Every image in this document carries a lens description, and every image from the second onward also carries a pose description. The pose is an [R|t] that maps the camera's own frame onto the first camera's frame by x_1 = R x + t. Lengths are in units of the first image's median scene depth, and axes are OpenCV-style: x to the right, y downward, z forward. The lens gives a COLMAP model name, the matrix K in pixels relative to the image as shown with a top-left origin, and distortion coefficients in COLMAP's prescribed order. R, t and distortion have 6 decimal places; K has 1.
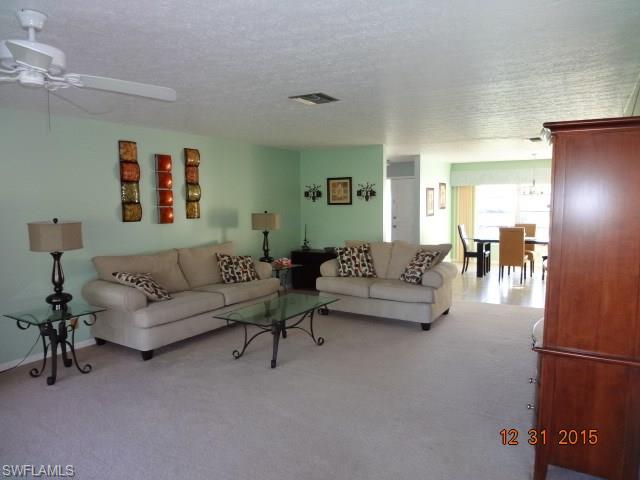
lens RADIAL K [[438.9, 0, 319.3], [0, 438.9, 241.4], [0, 0, 1]] dist [-0.050982, -0.002983]
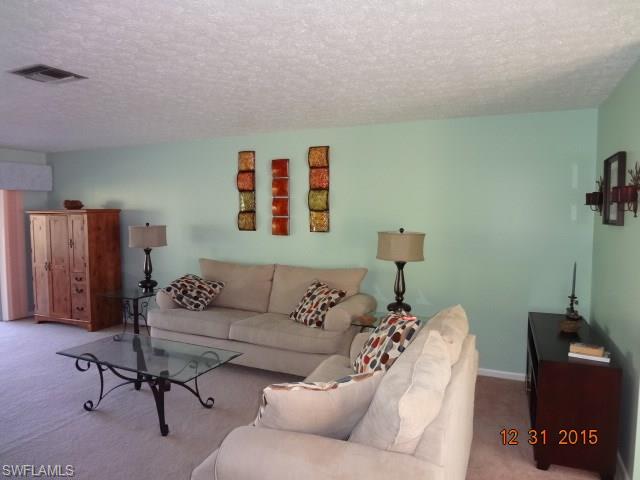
lens RADIAL K [[438.9, 0, 318.7], [0, 438.9, 238.2], [0, 0, 1]] dist [-0.050982, -0.002983]
pose [[0.099204, 0.057741, -0.993390, 0.505949], [-0.095941, 0.994219, 0.048208, -0.079157], [0.990431, 0.090524, 0.104170, 0.907397]]
